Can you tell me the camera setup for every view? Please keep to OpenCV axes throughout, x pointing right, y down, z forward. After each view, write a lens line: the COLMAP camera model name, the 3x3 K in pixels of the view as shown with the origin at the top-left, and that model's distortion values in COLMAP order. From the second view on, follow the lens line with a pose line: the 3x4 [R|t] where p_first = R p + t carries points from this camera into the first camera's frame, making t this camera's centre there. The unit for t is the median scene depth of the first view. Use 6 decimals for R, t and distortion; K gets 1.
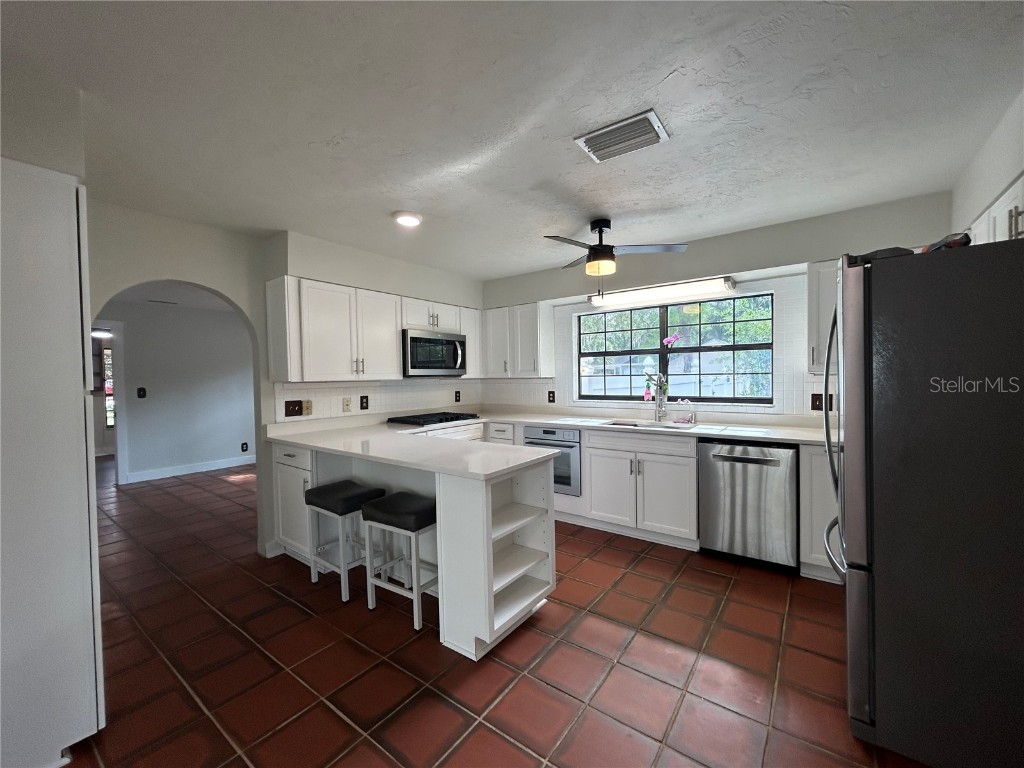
lens RADIAL K [[415.0, 0, 510.6], [0, 415.0, 385.0], [0, 0, 1]] dist [-0.003041, 0.000662]
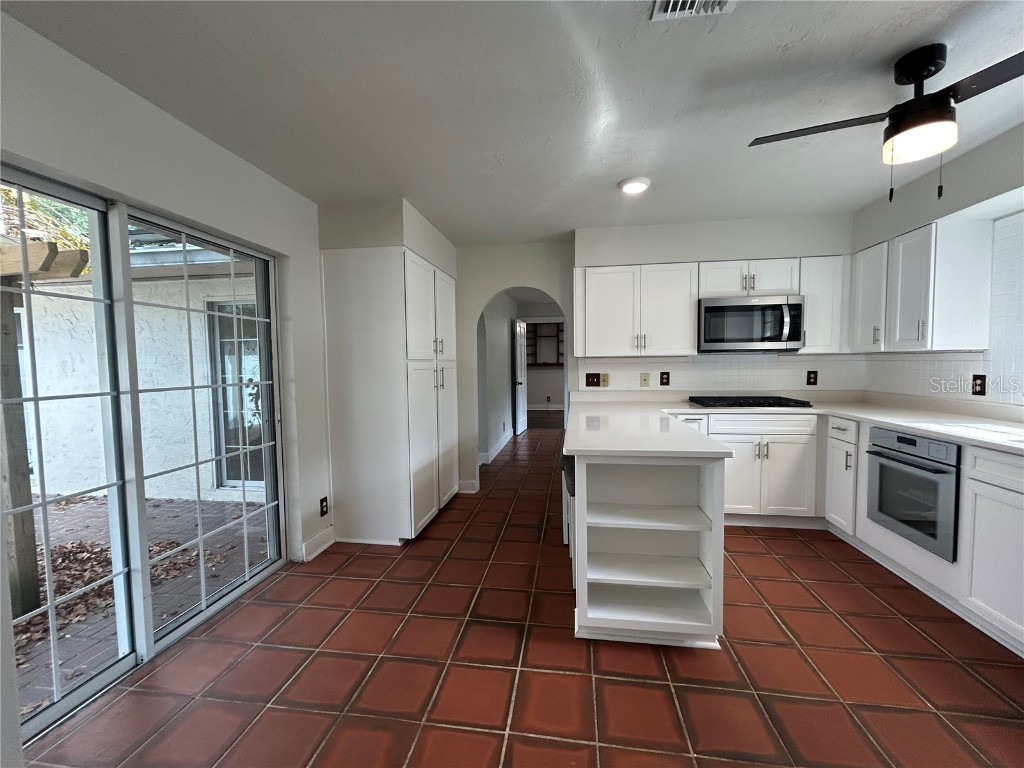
lens RADIAL K [[415.0, 0, 510.6], [0, 415.0, 385.0], [0, 0, 1]] dist [-0.003041, 0.000662]
pose [[0.467945, 0.056641, -0.881941, 0.355886], [-0.013347, 0.998283, 0.057031, 0.006161], [0.883657, -0.014917, 0.467898, 0.213069]]
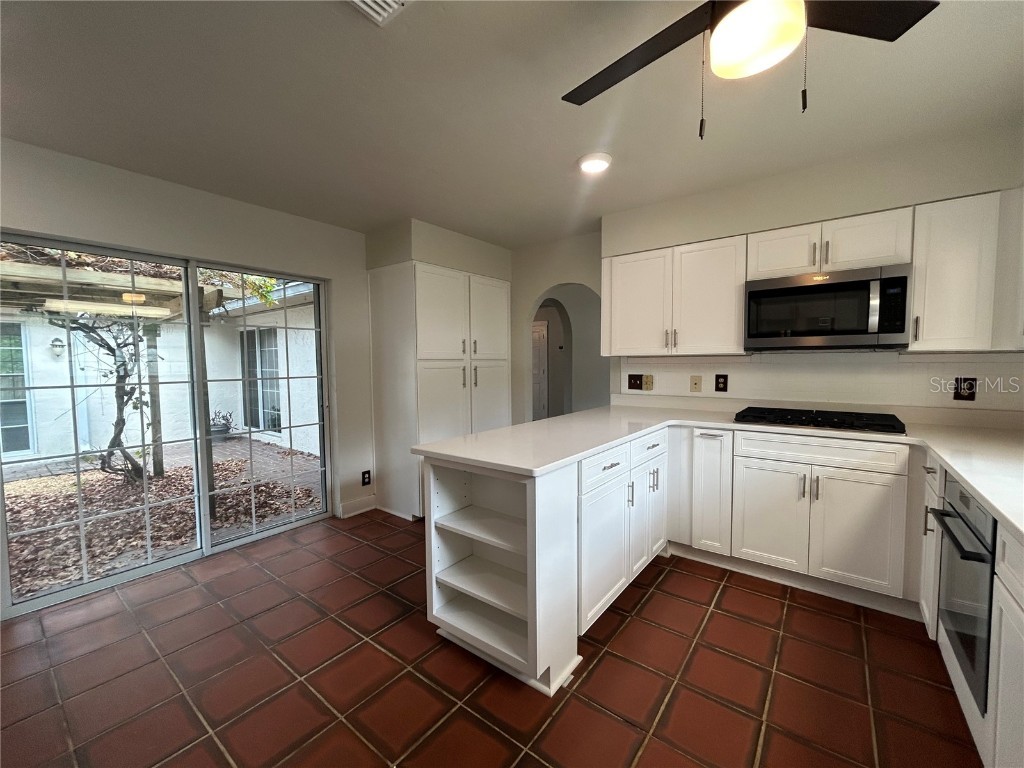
lens RADIAL K [[415.0, 0, 510.6], [0, 415.0, 385.0], [0, 0, 1]] dist [-0.003041, 0.000662]
pose [[-0.020032, 0.071967, -0.997206, 0.458952], [-0.012003, 0.997317, 0.072216, -0.006599], [0.999727, 0.013416, -0.019115, 0.619253]]
